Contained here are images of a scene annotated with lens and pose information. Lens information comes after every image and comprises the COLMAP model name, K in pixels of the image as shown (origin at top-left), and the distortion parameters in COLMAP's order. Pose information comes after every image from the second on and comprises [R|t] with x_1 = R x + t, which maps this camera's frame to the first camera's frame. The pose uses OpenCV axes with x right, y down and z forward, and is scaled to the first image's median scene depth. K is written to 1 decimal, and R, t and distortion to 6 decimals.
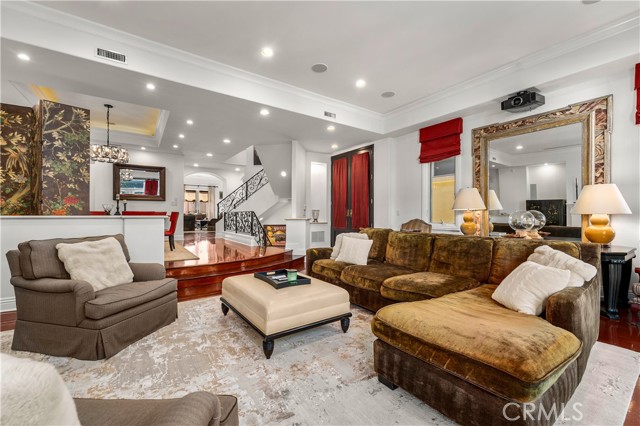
lens RADIAL K [[268.3, 0, 317.8], [0, 268.3, 210.3], [0, 0, 1]] dist [0.000291, 0.000049]
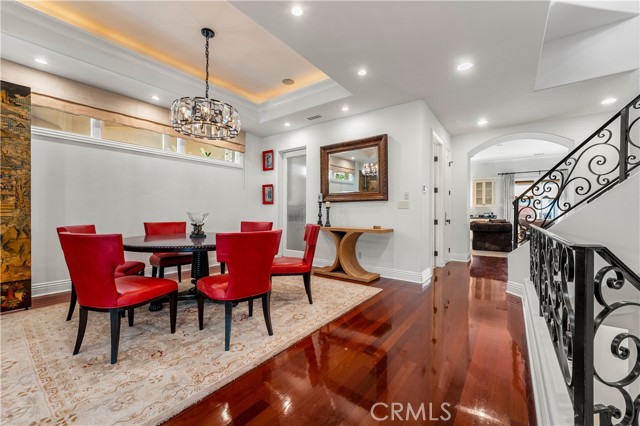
lens RADIAL K [[259.6, 0, 320.0], [0, 259.6, 213.0], [0, 0, 1]] dist [-0.008616, 0.000009]
pose [[0.333537, -0.002264, -0.942734, -0.154270], [0.011274, 0.999935, 0.001587, -0.013575], [0.942670, -0.011158, 0.333541, 0.758033]]
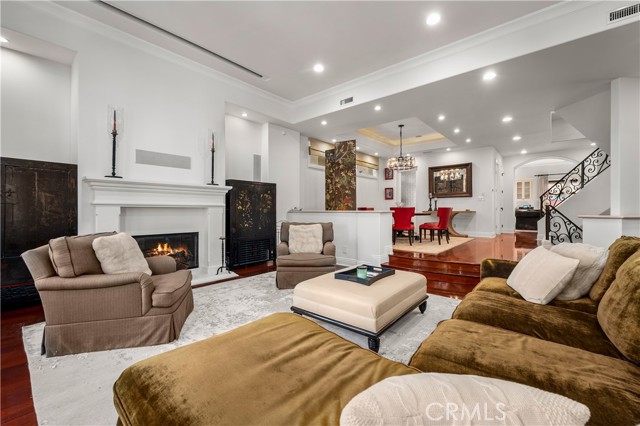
lens RADIAL K [[268.3, 0, 317.8], [0, 268.3, 210.3], [0, 0, 1]] dist [0.000291, 0.000049]
pose [[0.253358, -0.003486, -0.967366, 0.264667], [0.016239, 0.999868, 0.000650, 0.006439], [0.967236, -0.015874, 0.253381, 0.205875]]
